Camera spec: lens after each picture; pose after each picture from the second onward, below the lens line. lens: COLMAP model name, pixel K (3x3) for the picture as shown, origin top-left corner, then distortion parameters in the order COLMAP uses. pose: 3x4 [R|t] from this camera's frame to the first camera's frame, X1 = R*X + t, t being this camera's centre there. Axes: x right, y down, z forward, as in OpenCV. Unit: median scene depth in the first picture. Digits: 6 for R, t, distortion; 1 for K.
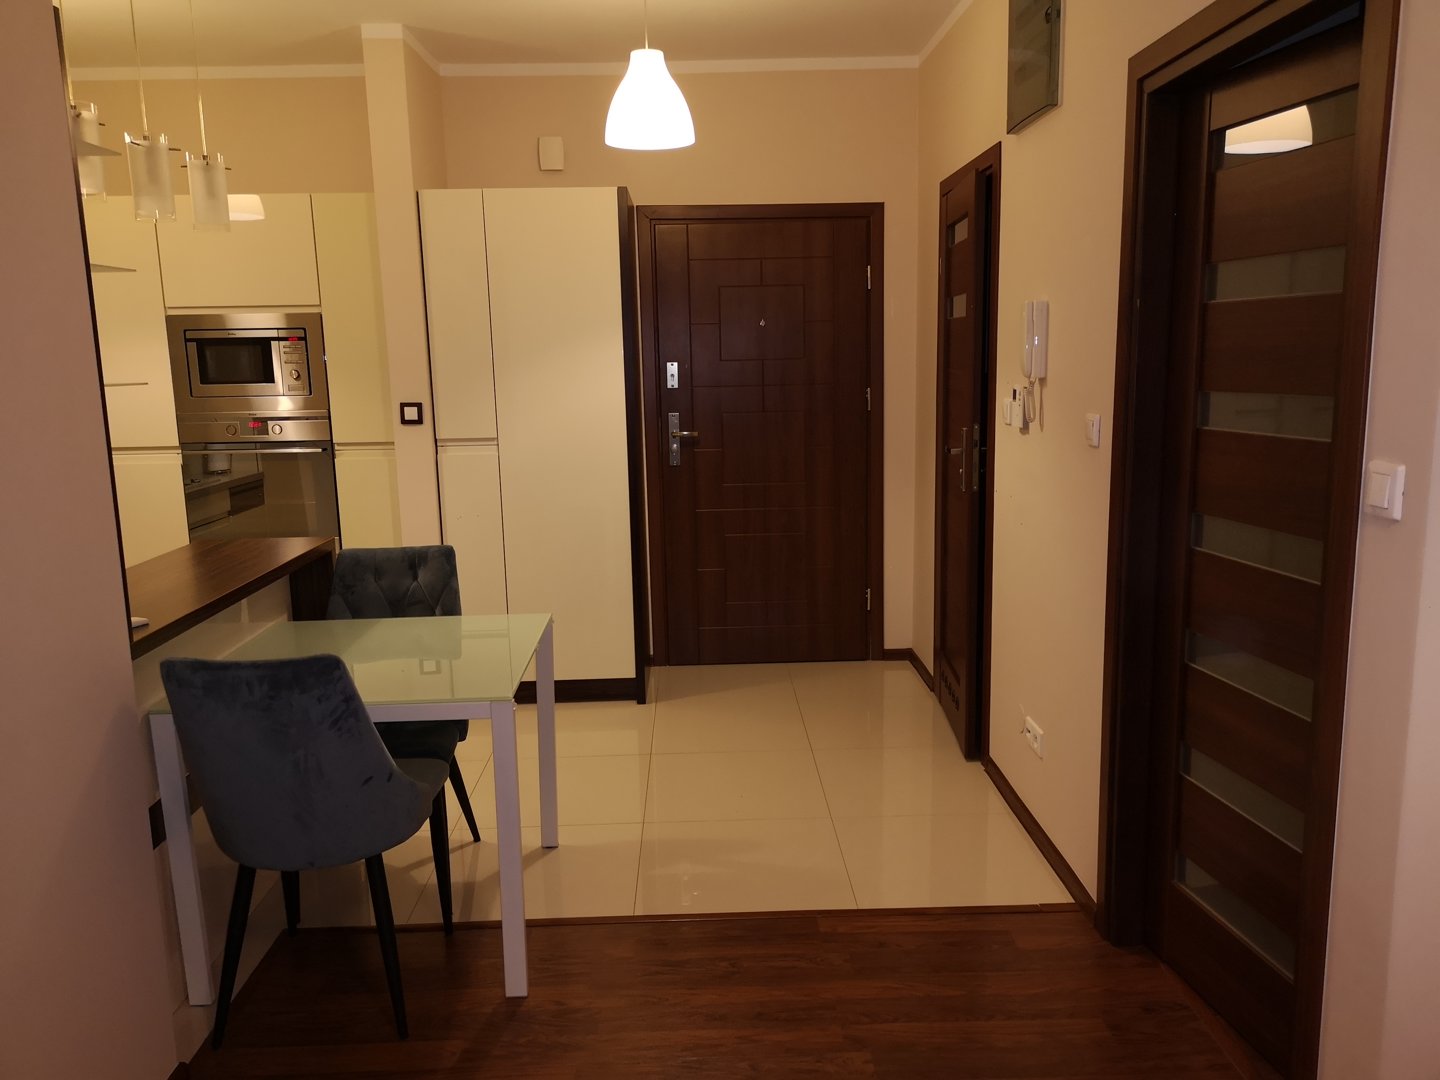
lens RADIAL K [[1108.4, 0, 720.0], [0, 1108.4, 540.0], [0, 0, 1]] dist [0.075925, -0.080371]
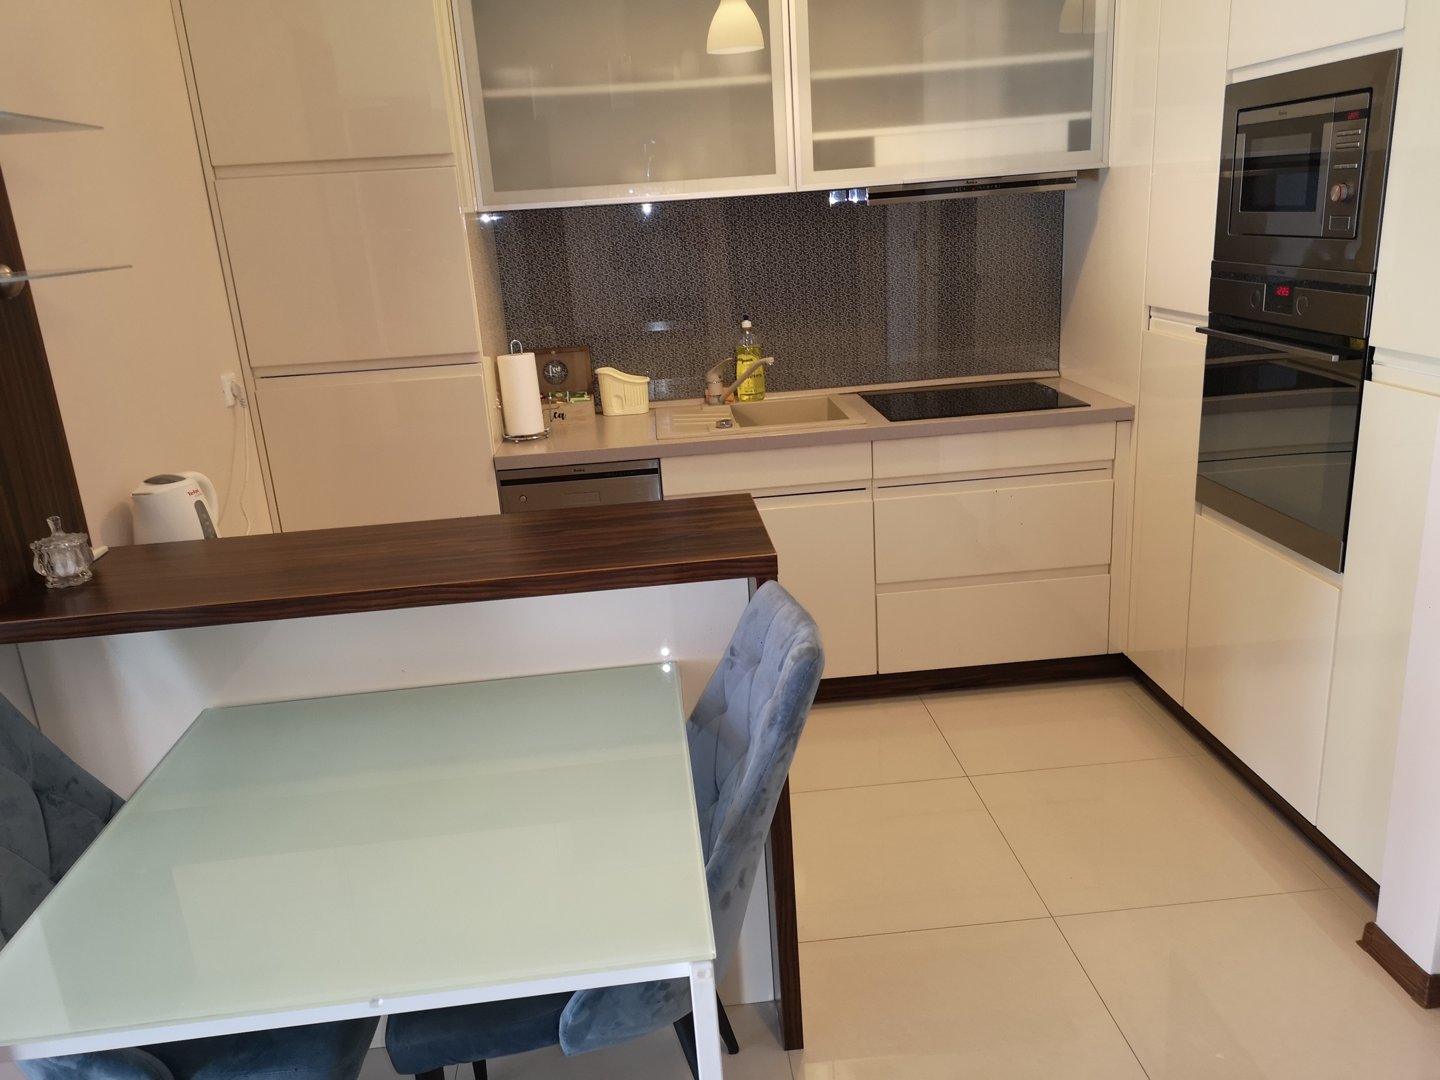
lens RADIAL K [[1108.4, 0, 720.0], [0, 1108.4, 540.0], [0, 0, 1]] dist [0.075925, -0.080371]
pose [[0.060572, 0.304759, -0.950501, 0.108217], [-0.106791, 0.948763, 0.297396, -0.121172], [0.992435, 0.083491, 0.090014, 0.700008]]
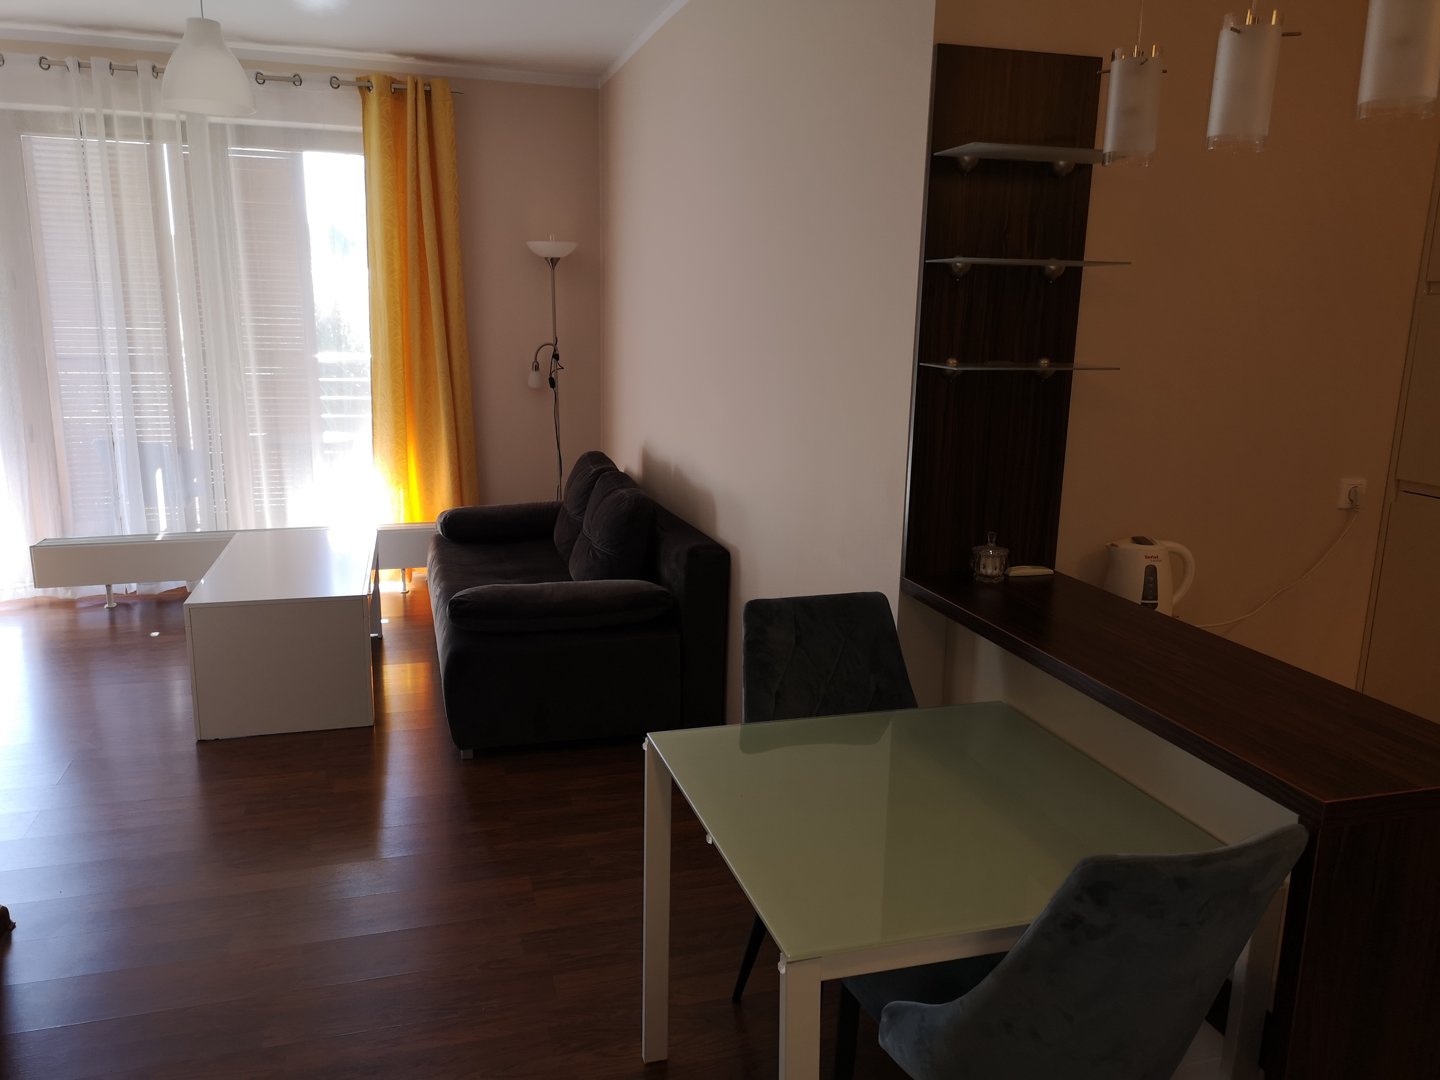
lens RADIAL K [[1100.7, 0, 720.6], [0, 1100.7, 544.1], [0, 0, 1]] dist [0.084553, -0.077679]
pose [[-0.963657, 0.056970, -0.260998, -0.014352], [-0.046507, 0.926302, 0.373901, -0.183389], [0.263064, 0.372450, -0.889988, 0.971004]]
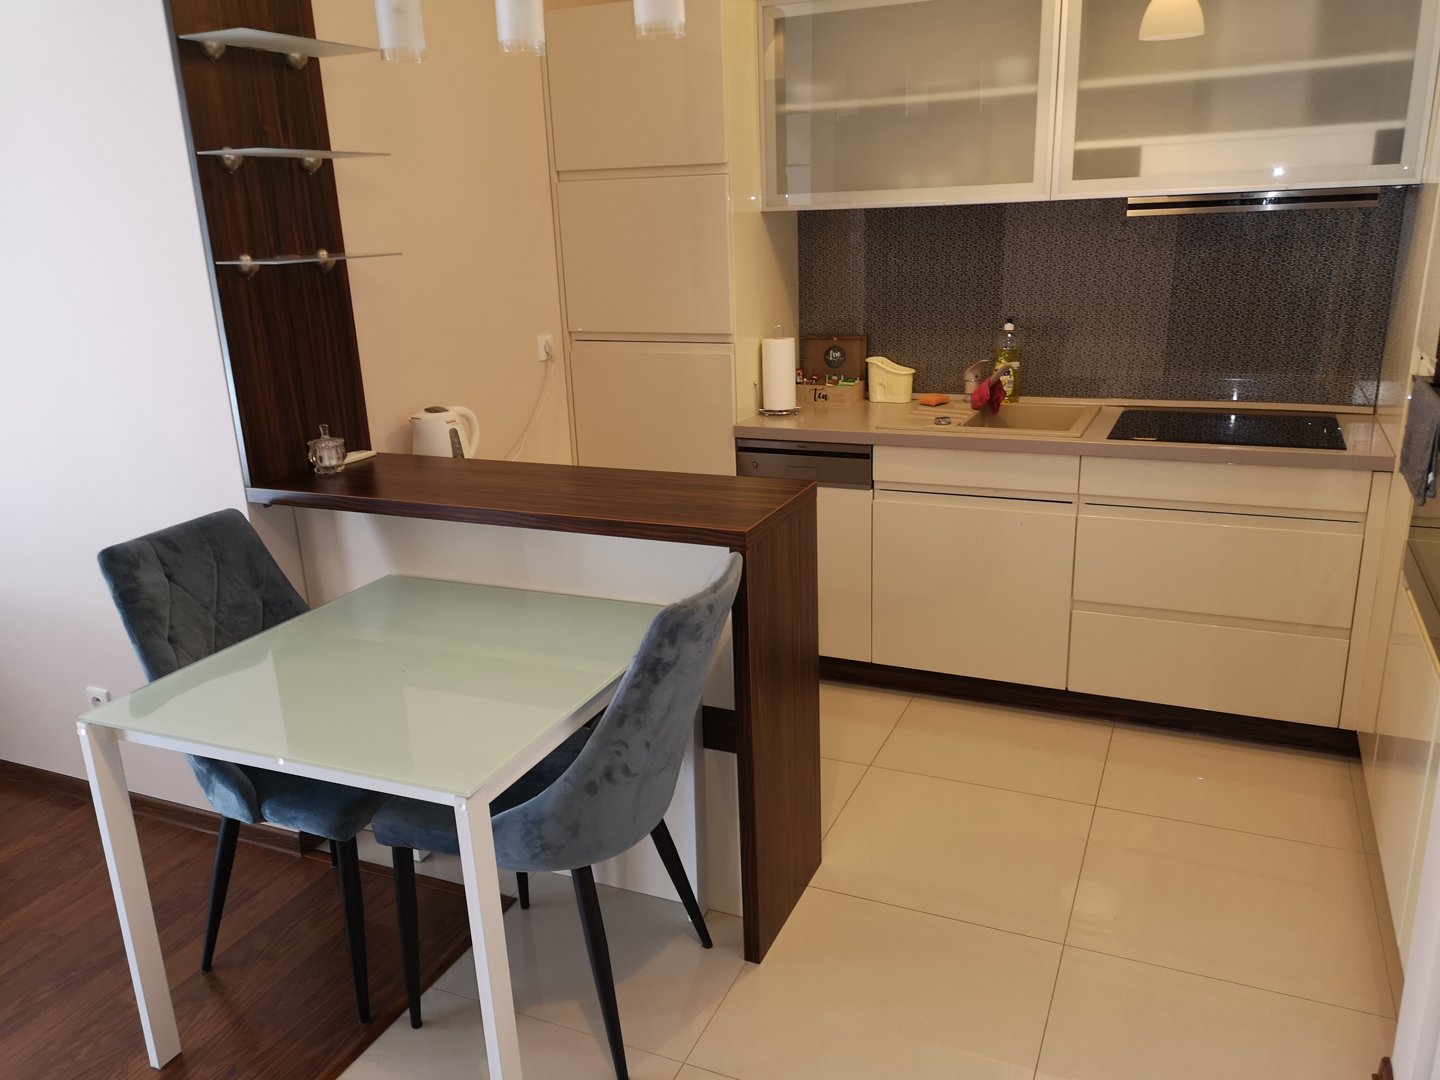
lens RADIAL K [[1108.4, 0, 720.0], [0, 1108.4, 540.0], [0, 0, 1]] dist [0.075925, -0.080371]
pose [[-0.425952, 0.295173, -0.855241, 0.136622], [-0.108170, 0.921889, 0.372049, -0.168458], [0.898256, 0.250986, -0.360752, 0.914323]]
